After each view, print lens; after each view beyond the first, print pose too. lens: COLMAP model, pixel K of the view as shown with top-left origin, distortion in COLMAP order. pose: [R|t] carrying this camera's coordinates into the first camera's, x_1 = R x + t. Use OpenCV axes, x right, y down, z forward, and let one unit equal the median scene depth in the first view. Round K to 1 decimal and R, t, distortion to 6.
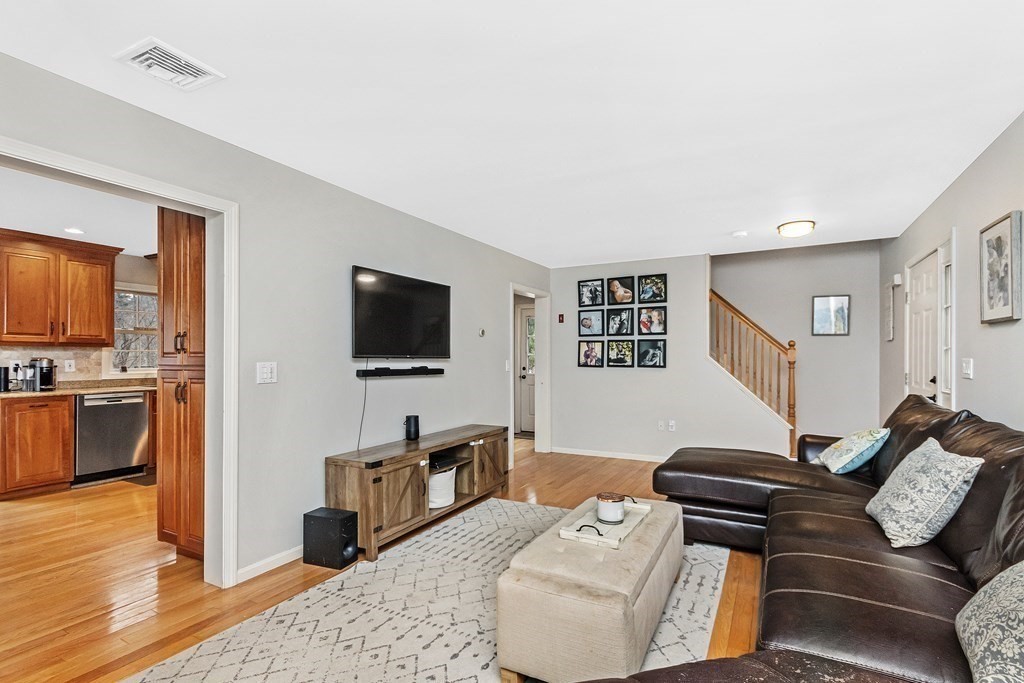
lens RADIAL K [[486.1, 0, 522.5], [0, 486.1, 358.5], [0, 0, 1]] dist [0.004535, 0.003788]
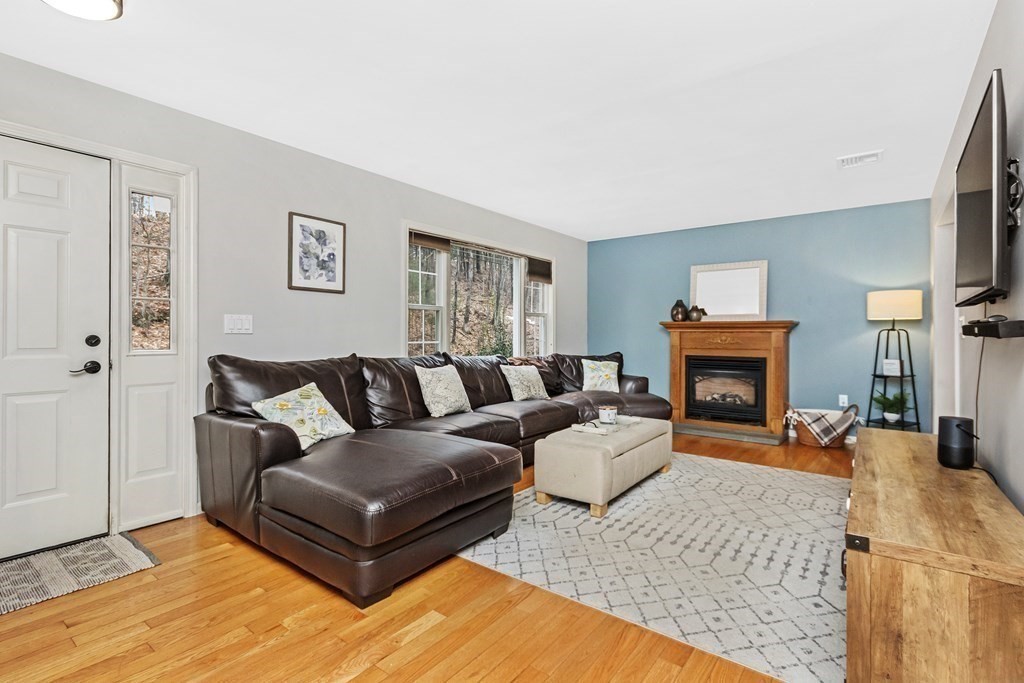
lens RADIAL K [[486.1, 0, 513.9], [0, 486.1, 333.9], [0, 0, 1]] dist [0.004535, 0.003788]
pose [[-0.985516, -0.000347, 0.169581, 0.143982], [-0.000318, 1.000000, 0.000196, 0.031797], [-0.169582, 0.000139, -0.985516, 1.702757]]
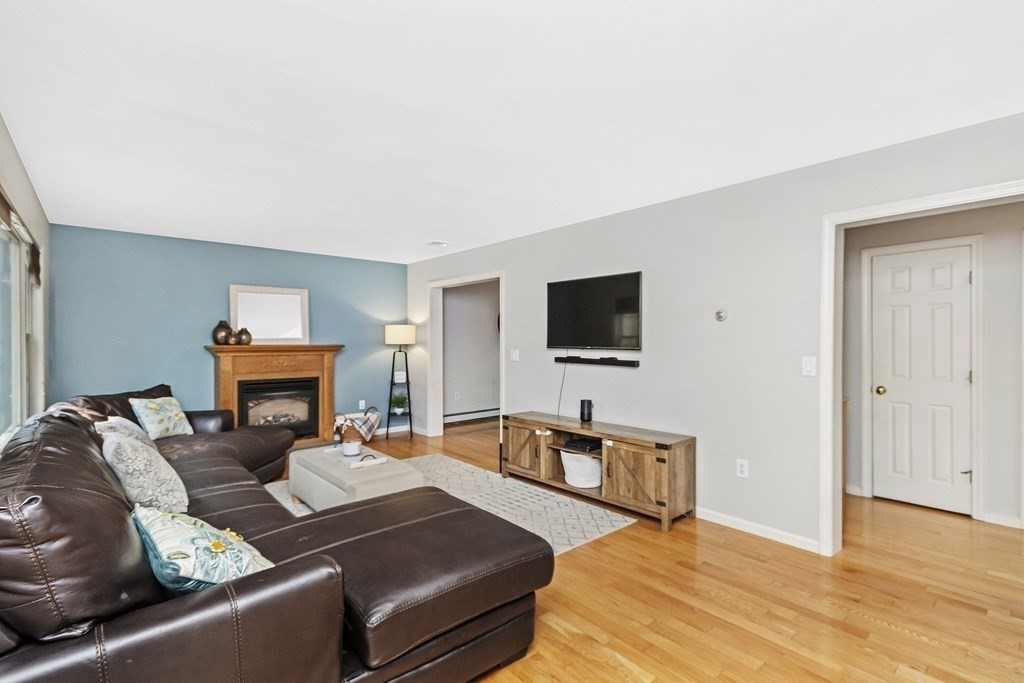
lens RADIAL K [[486.1, 0, 519.4], [0, 486.1, 342.5], [0, 0, 1]] dist [0.004535, 0.003788]
pose [[-0.372704, 0.008981, -0.927907, 0.958002], [0.002854, 0.999960, 0.008532, -0.028595], [0.927946, 0.000532, -0.372714, 1.386172]]
